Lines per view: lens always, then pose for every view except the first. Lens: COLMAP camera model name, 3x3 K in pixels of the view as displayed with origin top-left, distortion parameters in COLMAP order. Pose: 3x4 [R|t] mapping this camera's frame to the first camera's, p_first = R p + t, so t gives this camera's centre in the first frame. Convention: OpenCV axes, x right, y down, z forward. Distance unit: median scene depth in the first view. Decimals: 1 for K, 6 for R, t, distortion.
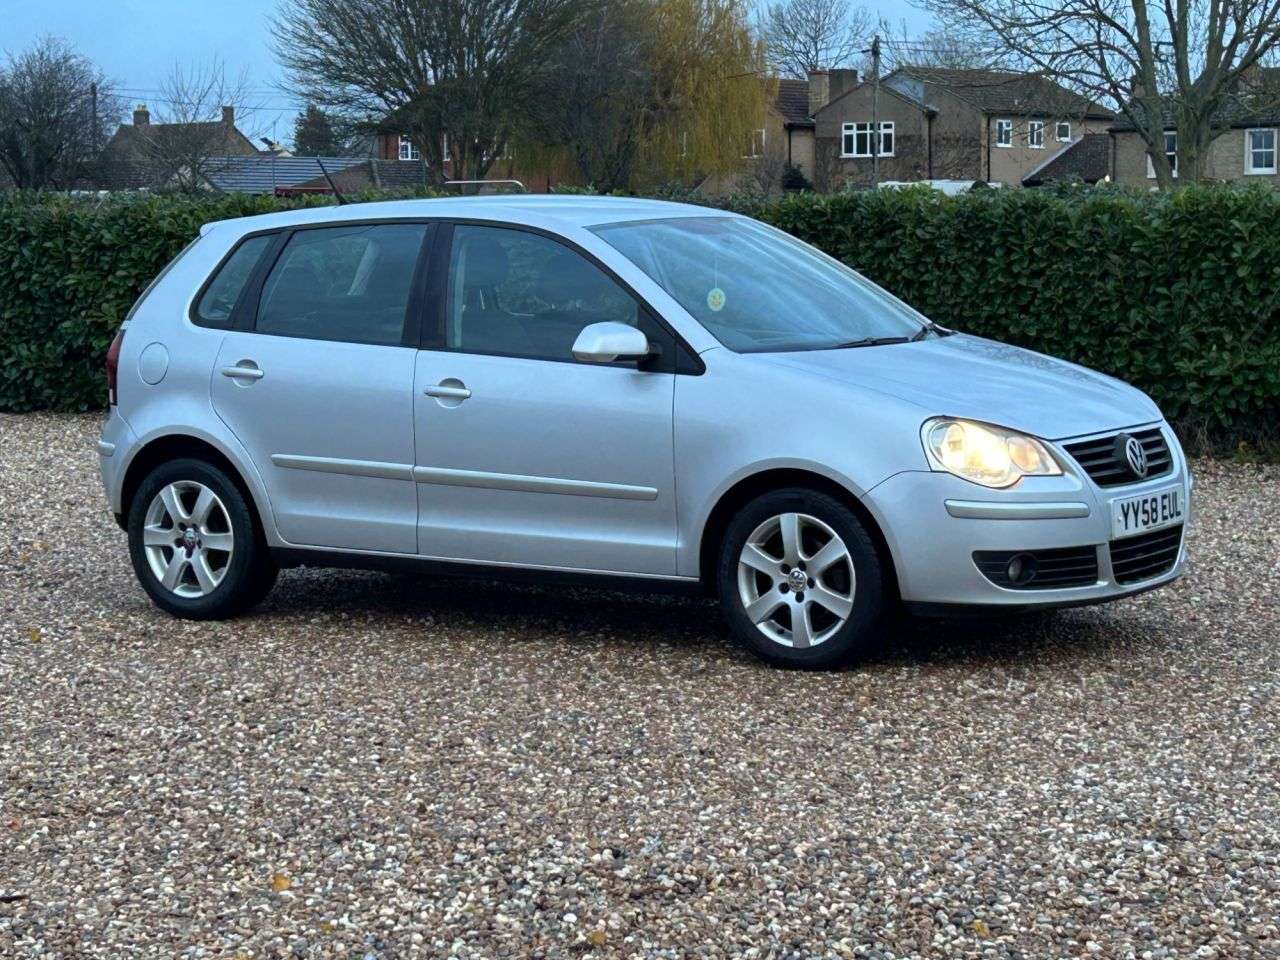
lens RADIAL K [[3209.3, 0, 691.3], [0, 3209.3, 520.6], [0, 0, 1]] dist [0.275498, -0.114316]
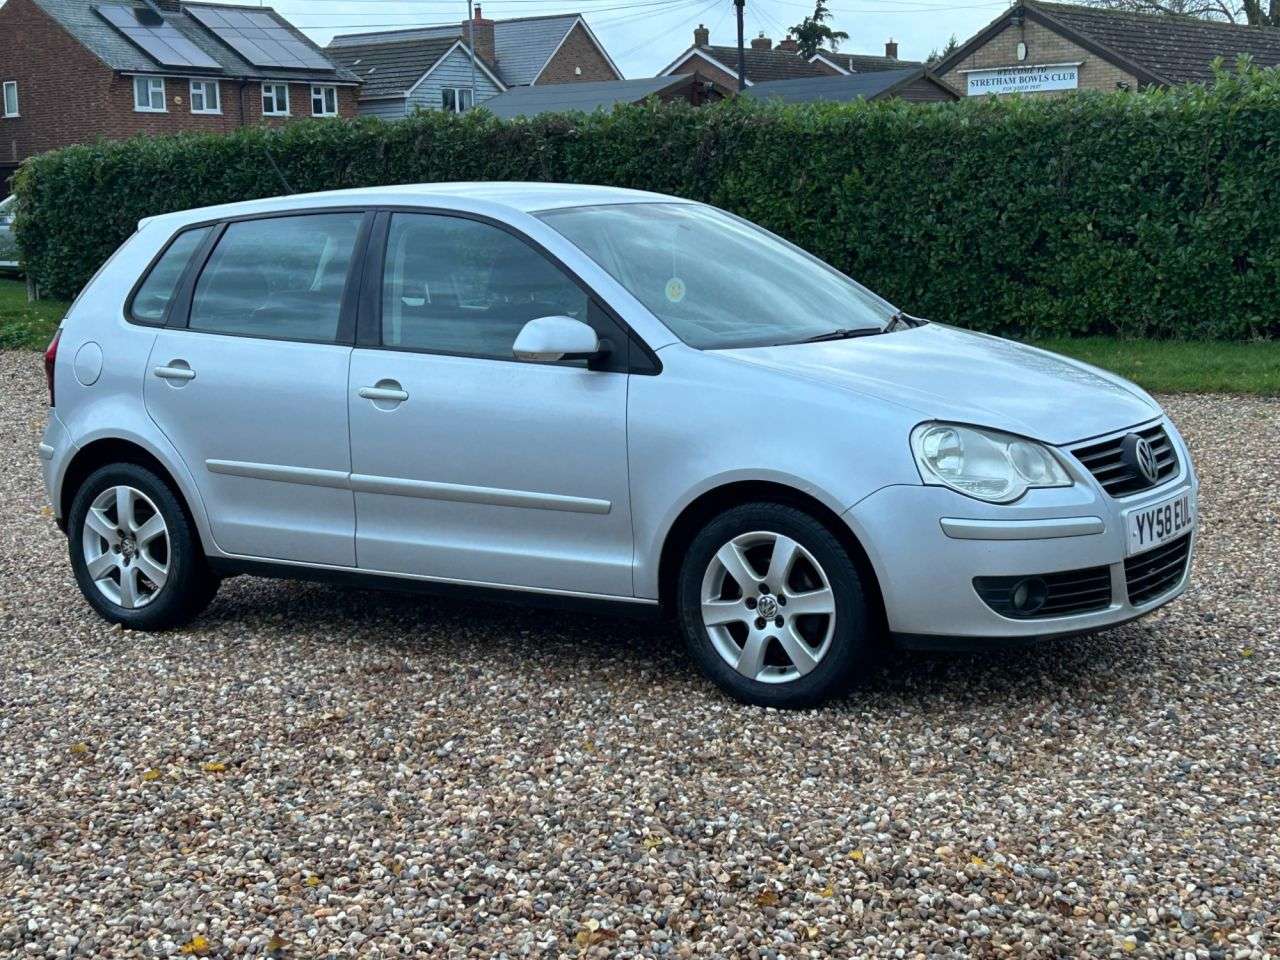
lens RADIAL K [[2131.9, 0, 640.0], [0, 2131.9, 480.0], [0, 0, 1]] dist [0.256698, -0.987227]
pose [[0.999876, -0.012019, -0.010206, 0.003888], [0.012221, 0.999727, 0.019930, -0.027677], [0.009963, -0.020052, 0.999749, 0.401557]]
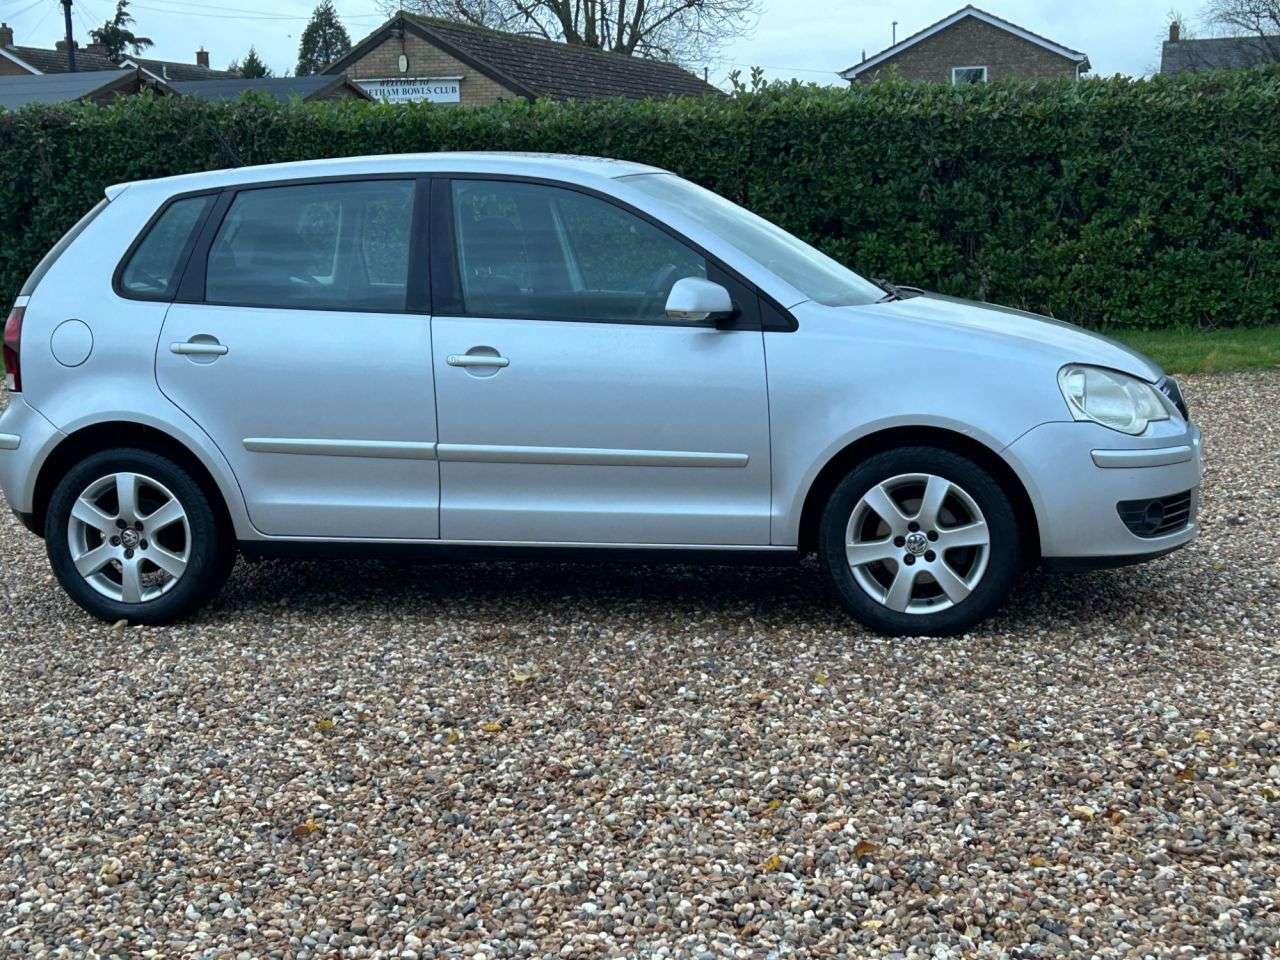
lens RADIAL K [[2120.8, 0, 721.3], [0, 2120.8, 502.1], [0, 0, 1]] dist [0.241898, -0.775629]
pose [[0.927431, -0.061442, 0.368914, -0.246996], [0.052412, 0.998031, 0.034459, -0.017829], [-0.370304, -0.012622, 0.928825, 0.425438]]
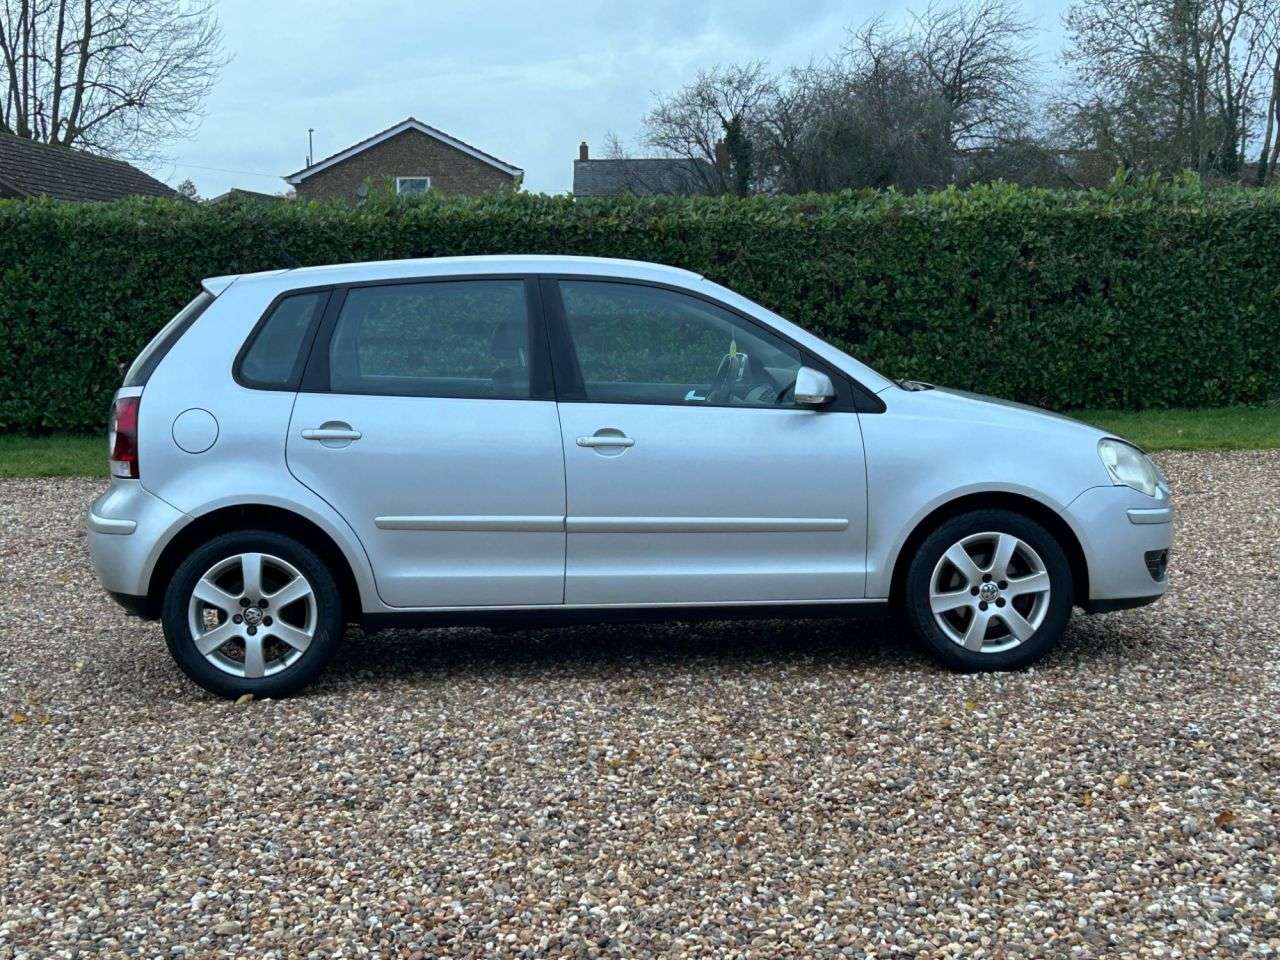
lens RADIAL K [[2107.1, 0, 755.5], [0, 2107.1, 480.9], [0, 0, 1]] dist [0.155773, -0.102407]
pose [[0.763683, -0.053574, 0.643364, -0.487995], [0.072929, 0.997331, -0.003518, -0.022605], [-0.641458, 0.049607, 0.765552, 0.476240]]
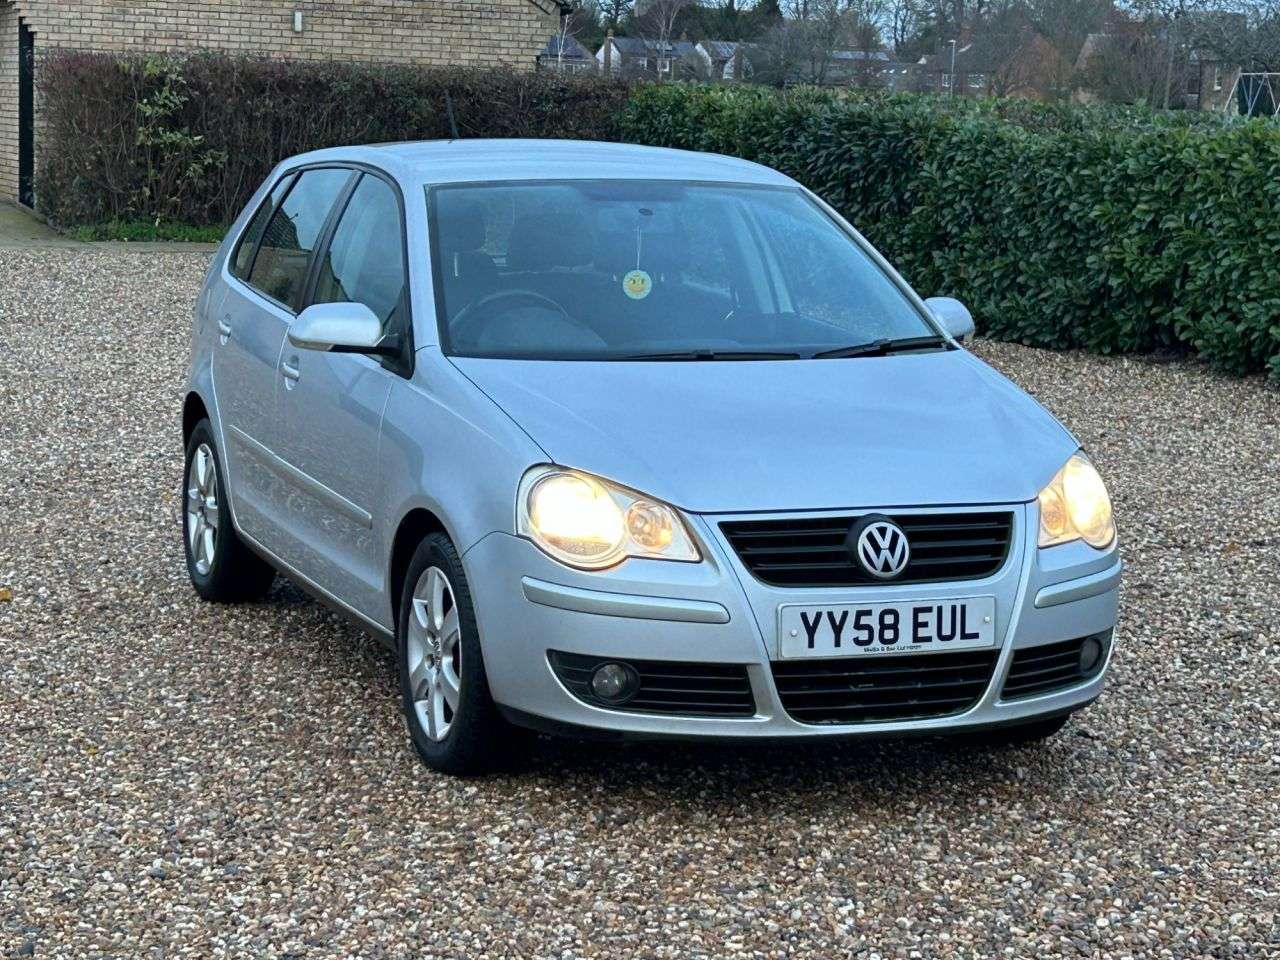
lens RADIAL K [[3159.4, 0, 559.3], [0, 3159.4, 479.4], [0, 0, 1]] dist [0.182352, 0.129921]
pose [[0.791256, 0.110344, -0.601446, 0.500075], [-0.097220, 0.993774, 0.054421, -0.066184], [0.603707, 0.015412, 0.797058, 0.396758]]
